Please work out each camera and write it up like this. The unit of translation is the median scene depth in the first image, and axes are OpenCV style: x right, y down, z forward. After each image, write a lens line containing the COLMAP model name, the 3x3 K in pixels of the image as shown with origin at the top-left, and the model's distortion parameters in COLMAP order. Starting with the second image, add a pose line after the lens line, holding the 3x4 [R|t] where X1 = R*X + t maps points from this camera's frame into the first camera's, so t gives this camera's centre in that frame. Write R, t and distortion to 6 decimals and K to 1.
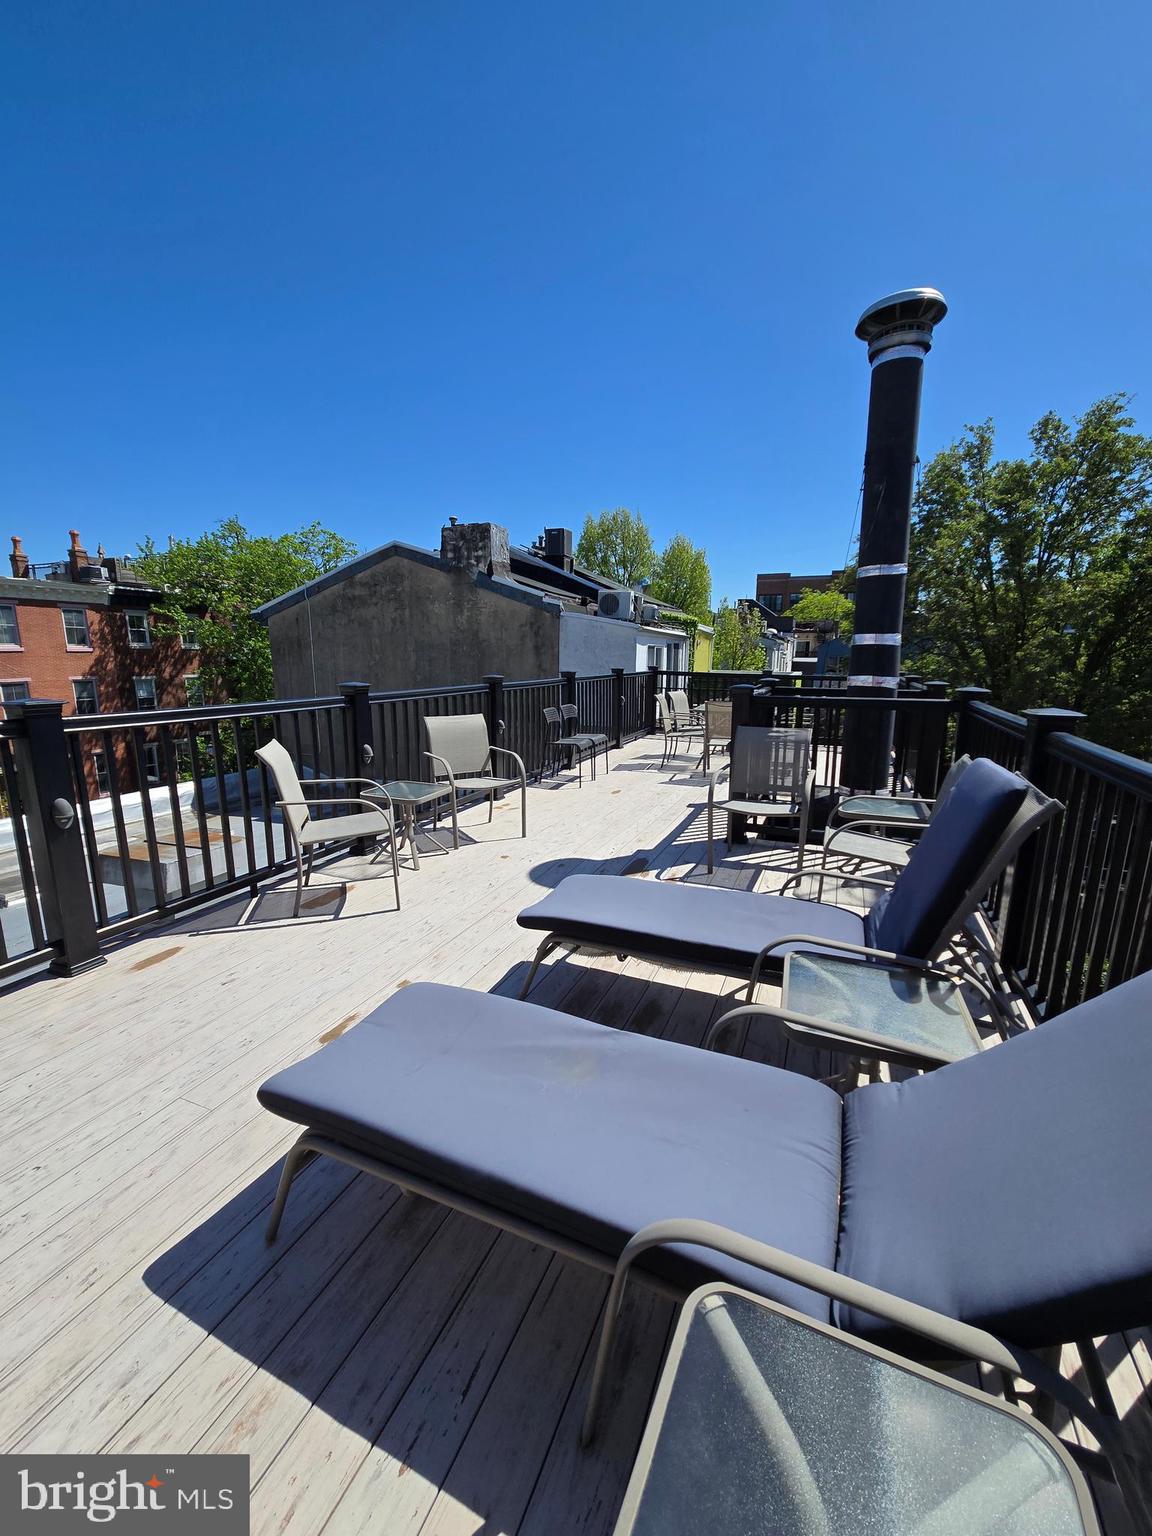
lens RADIAL K [[631.2, 0, 584.9], [0, 631.2, 771.0], [0, 0, 1]] dist [0.000584, 0.000147]
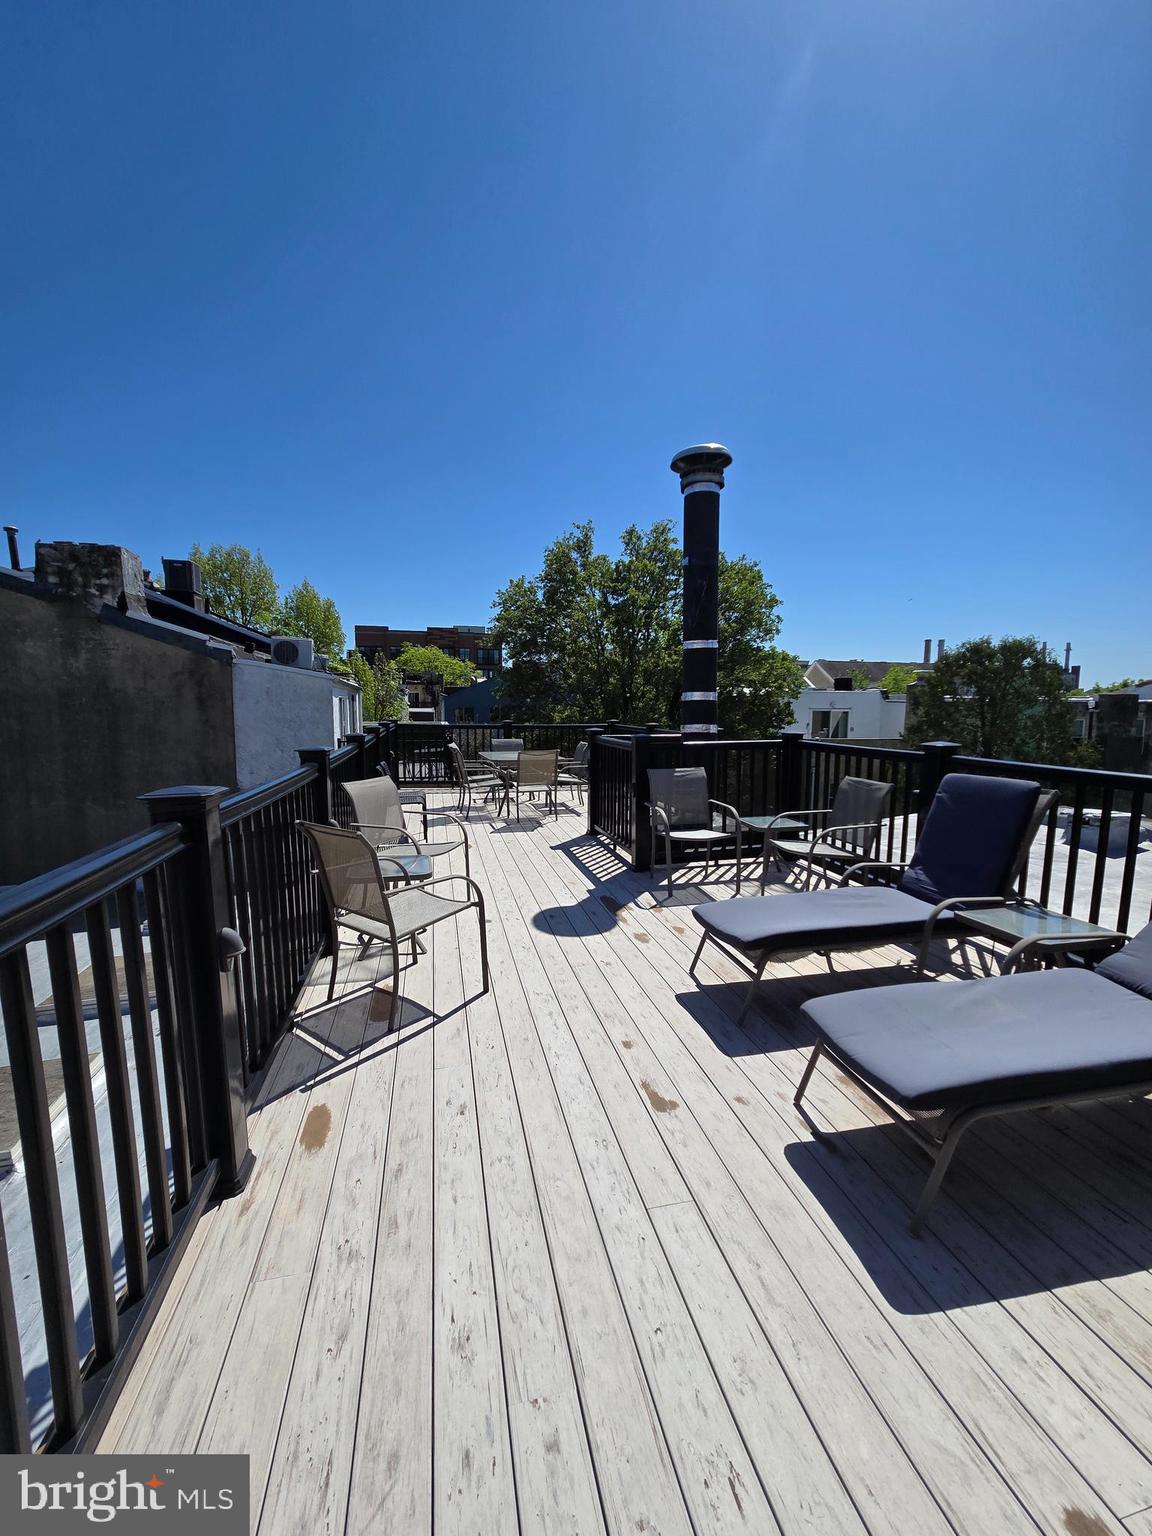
lens RADIAL K [[629.2, 0, 585.6], [0, 629.2, 775.4], [0, 0, 1]] dist [0.000682, 0.000075]
pose [[0.809114, -0.069555, 0.583521, -0.159165], [0.110840, 0.993211, -0.035302, -0.009532], [-0.577104, 0.093241, 0.811331, 0.036078]]
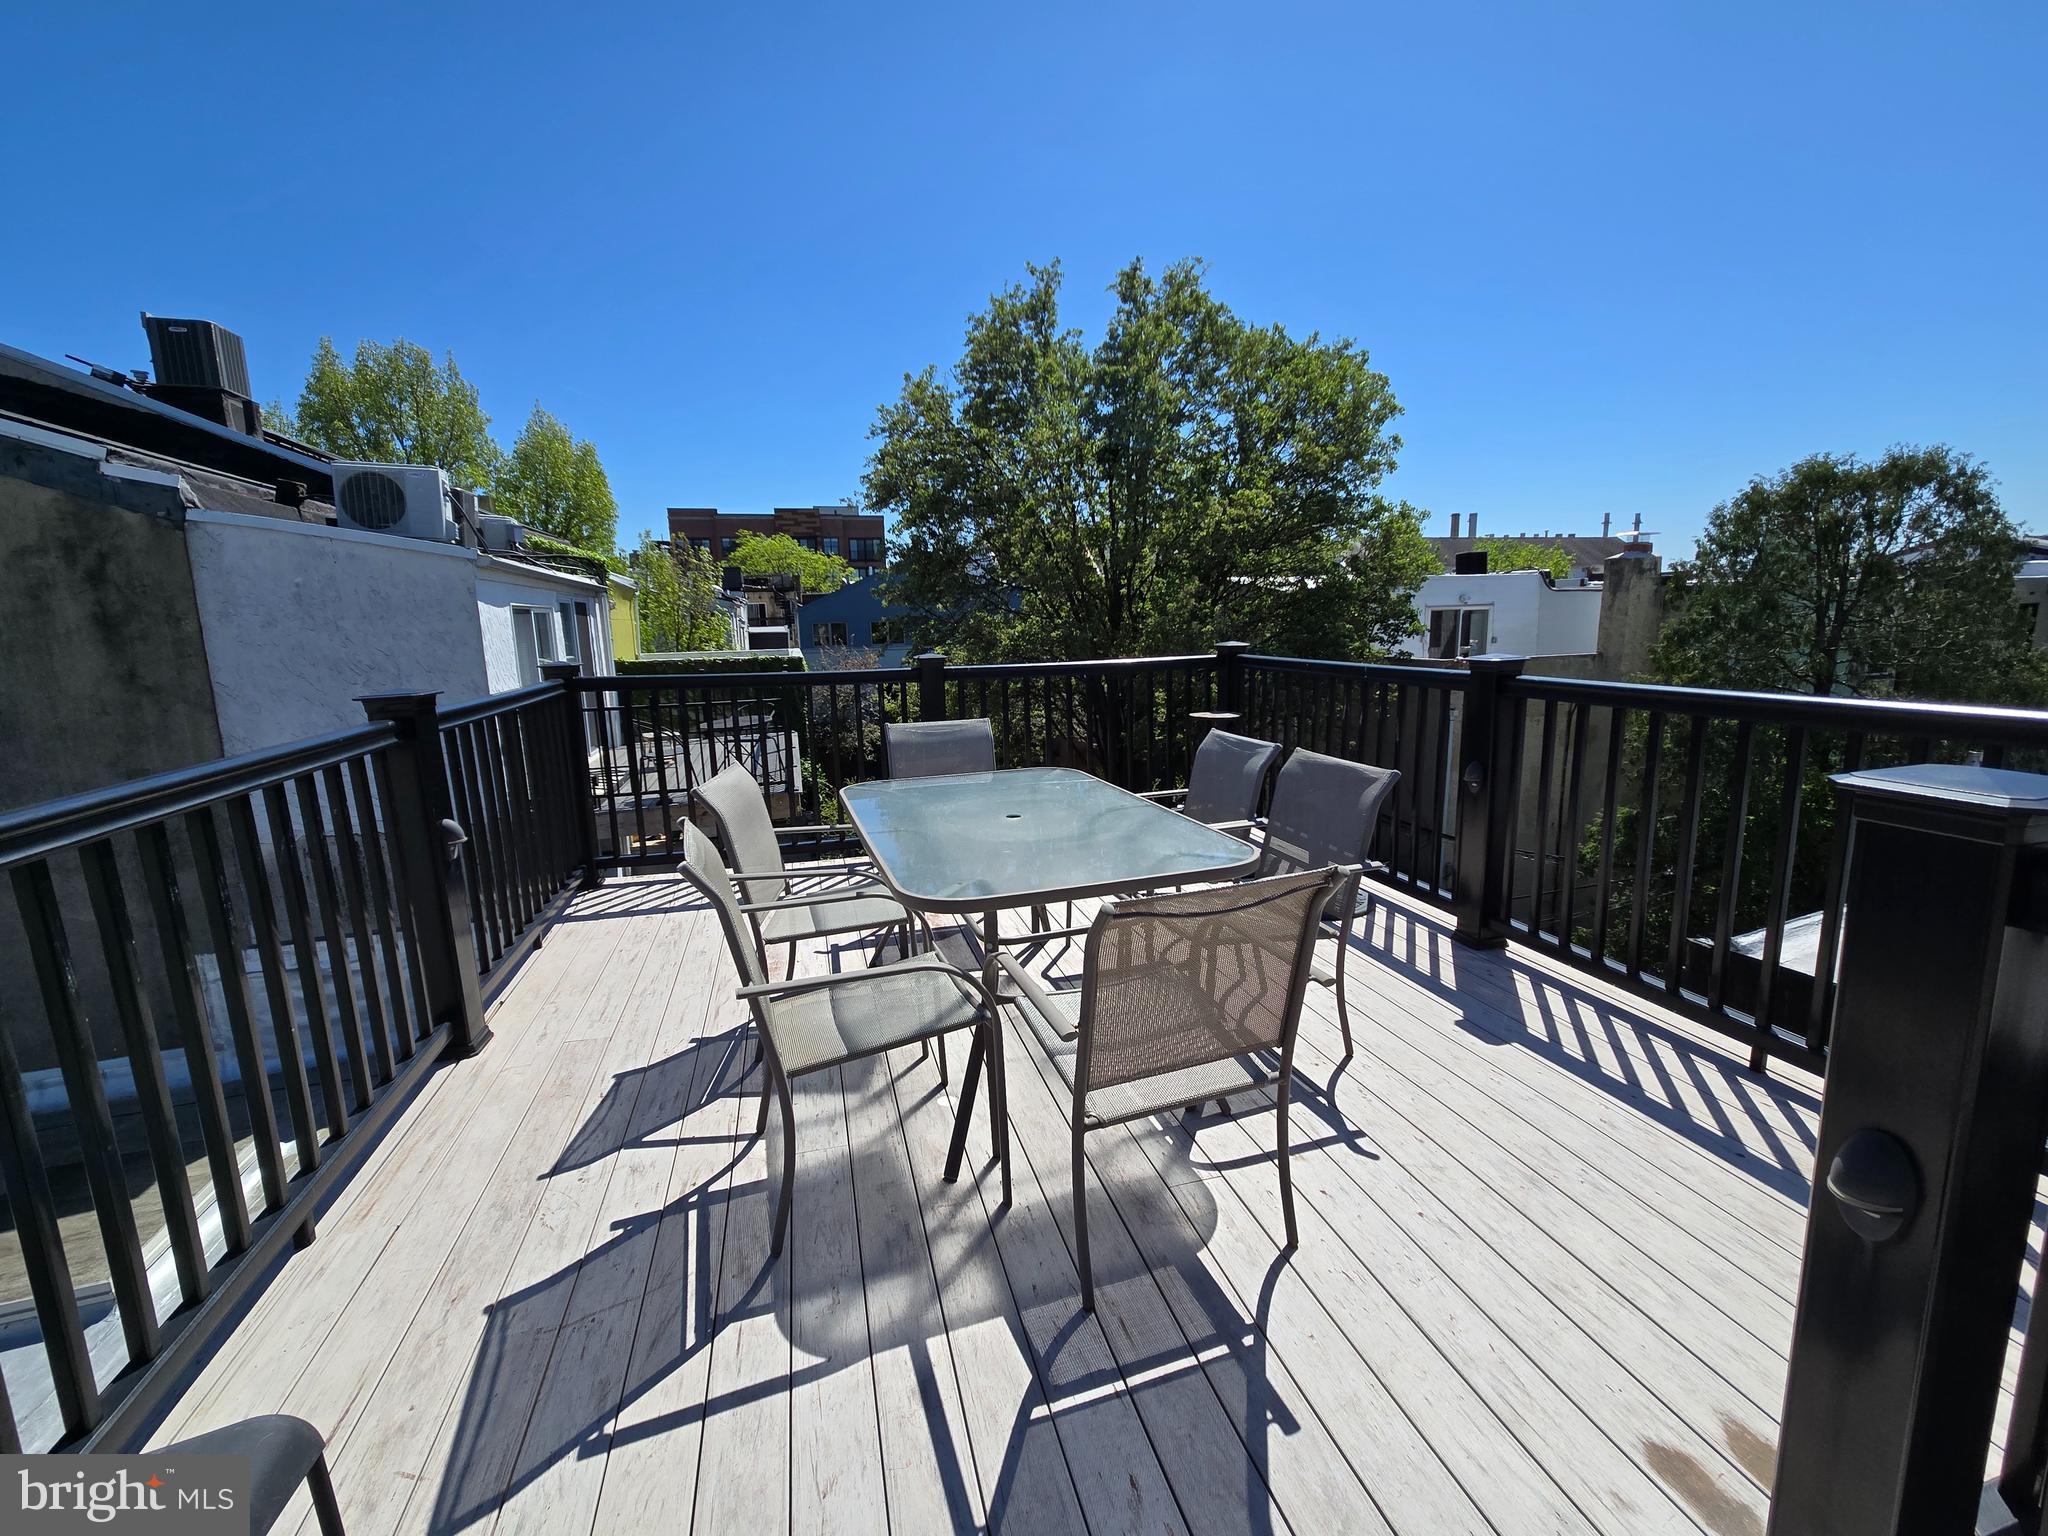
lens RADIAL K [[831.6, 0, 1030.5], [0, 831.6, 745.2], [0, 0, 1]] dist [0.000468, -0.000080]
pose [[0.785603, -0.123191, 0.606343, 0.028418], [0.145593, 0.989267, 0.012353, -0.071952], [-0.601357, 0.078575, 0.795107, 0.397296]]
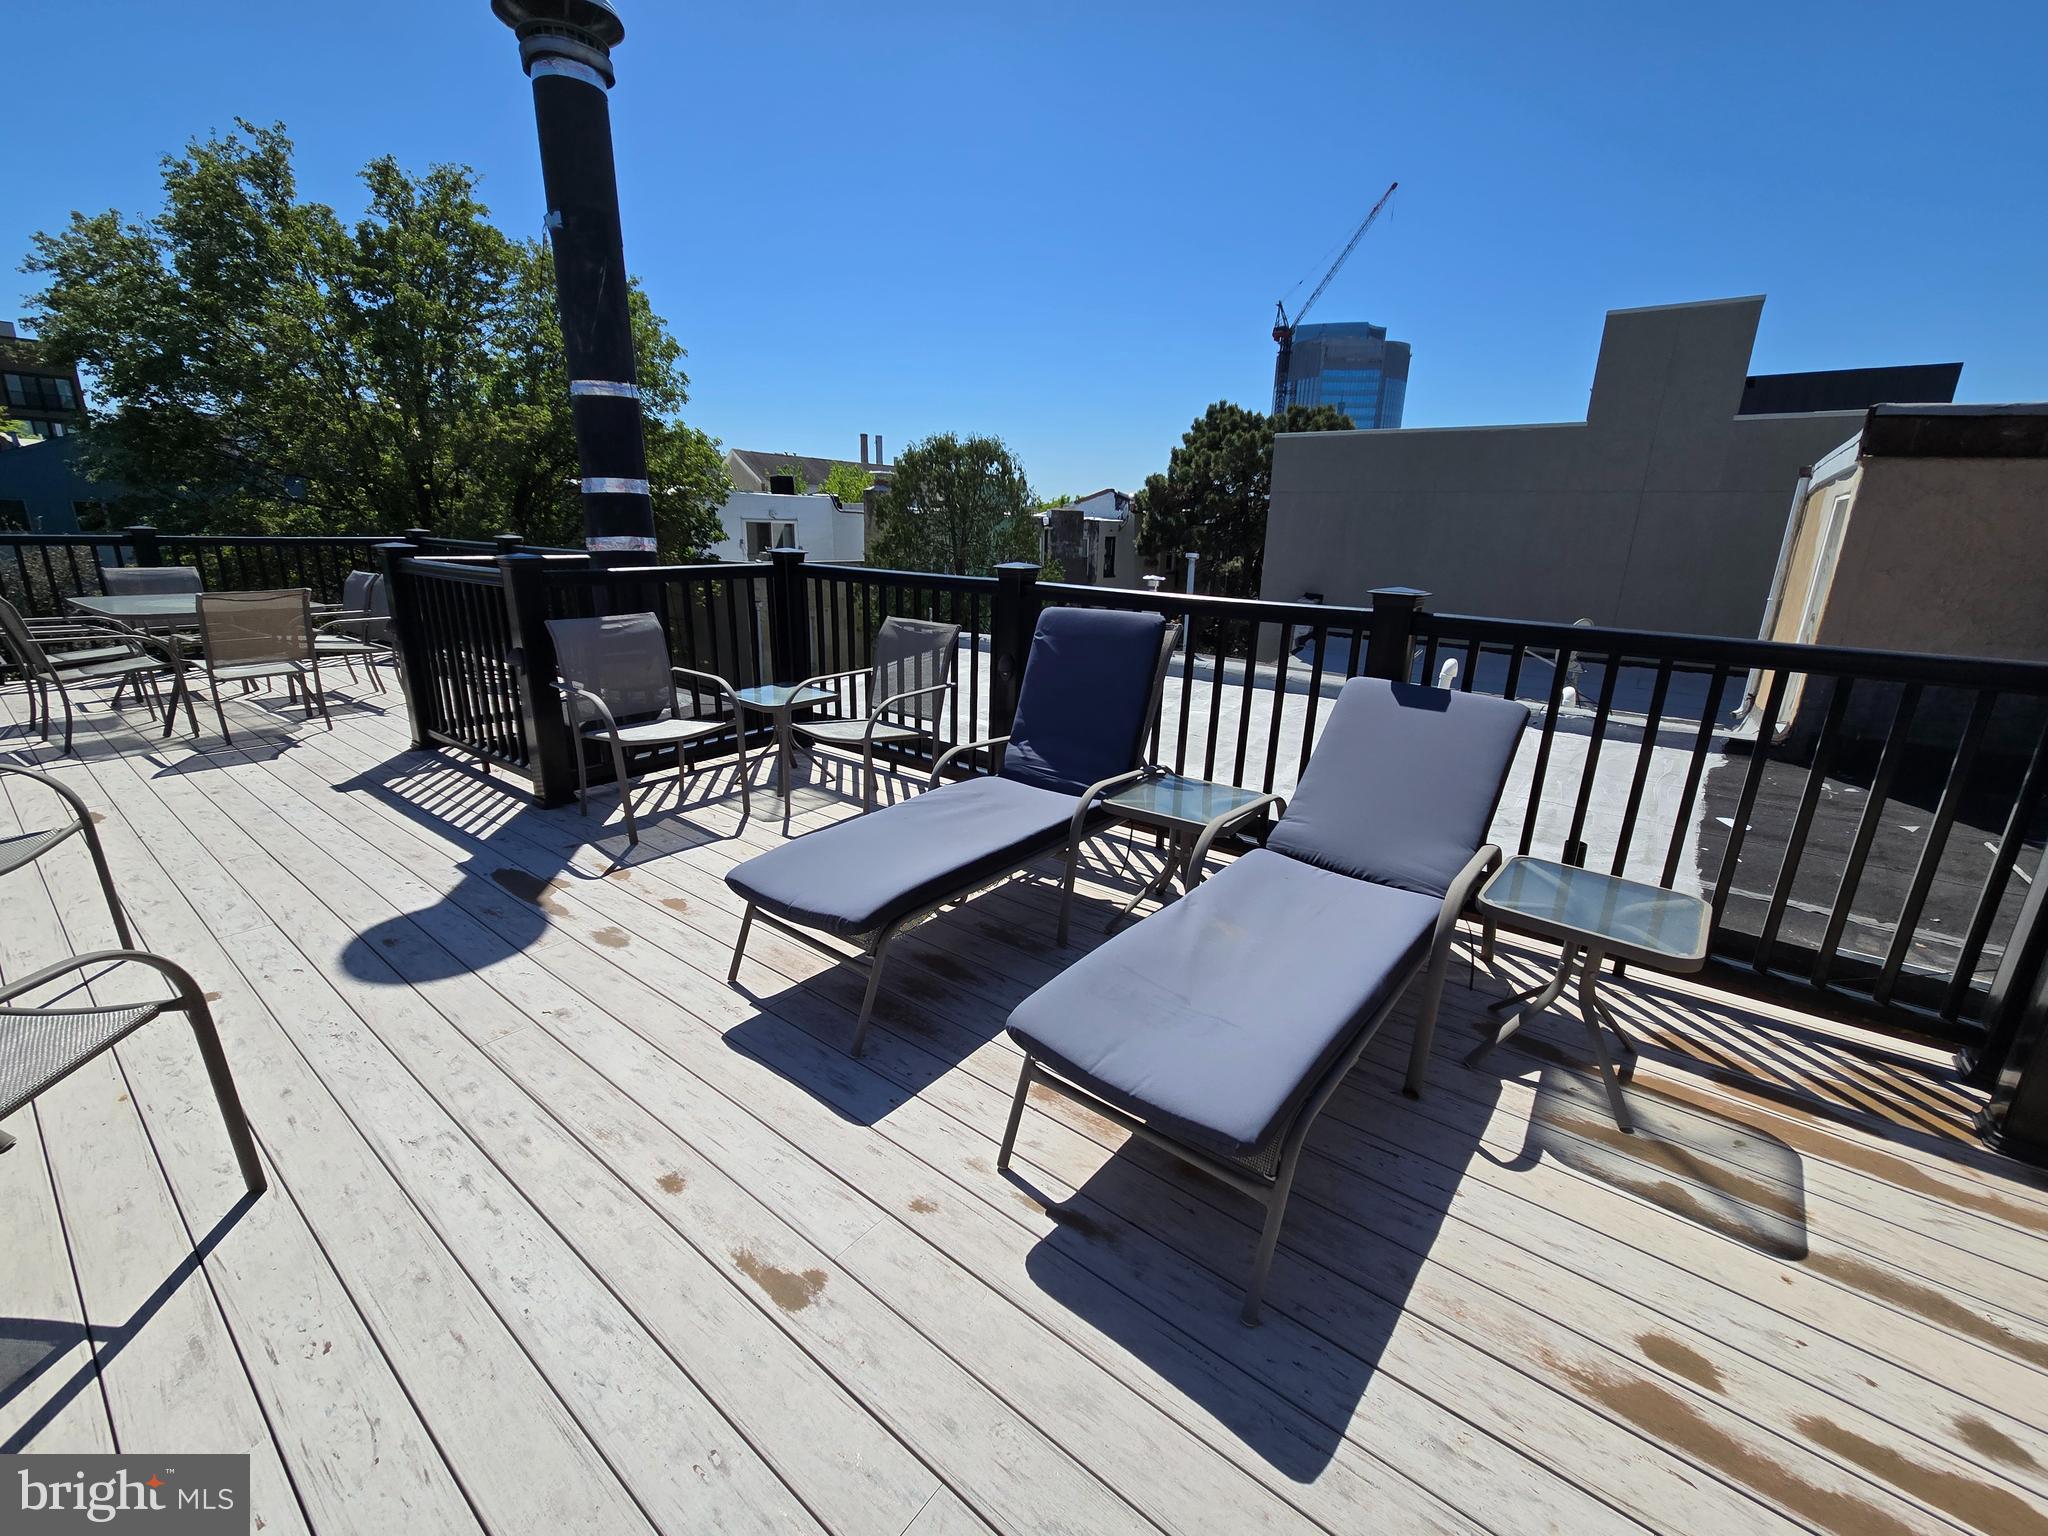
lens RADIAL K [[835.7, 0, 1034.9], [0, 835.7, 752.4], [0, 0, 1]] dist [0.001154, -0.000269]
pose [[0.255231, -0.253574, 0.933036, -0.133585], [0.152310, 0.963493, 0.220187, -0.016411], [-0.954808, 0.085913, 0.284535, 0.091958]]
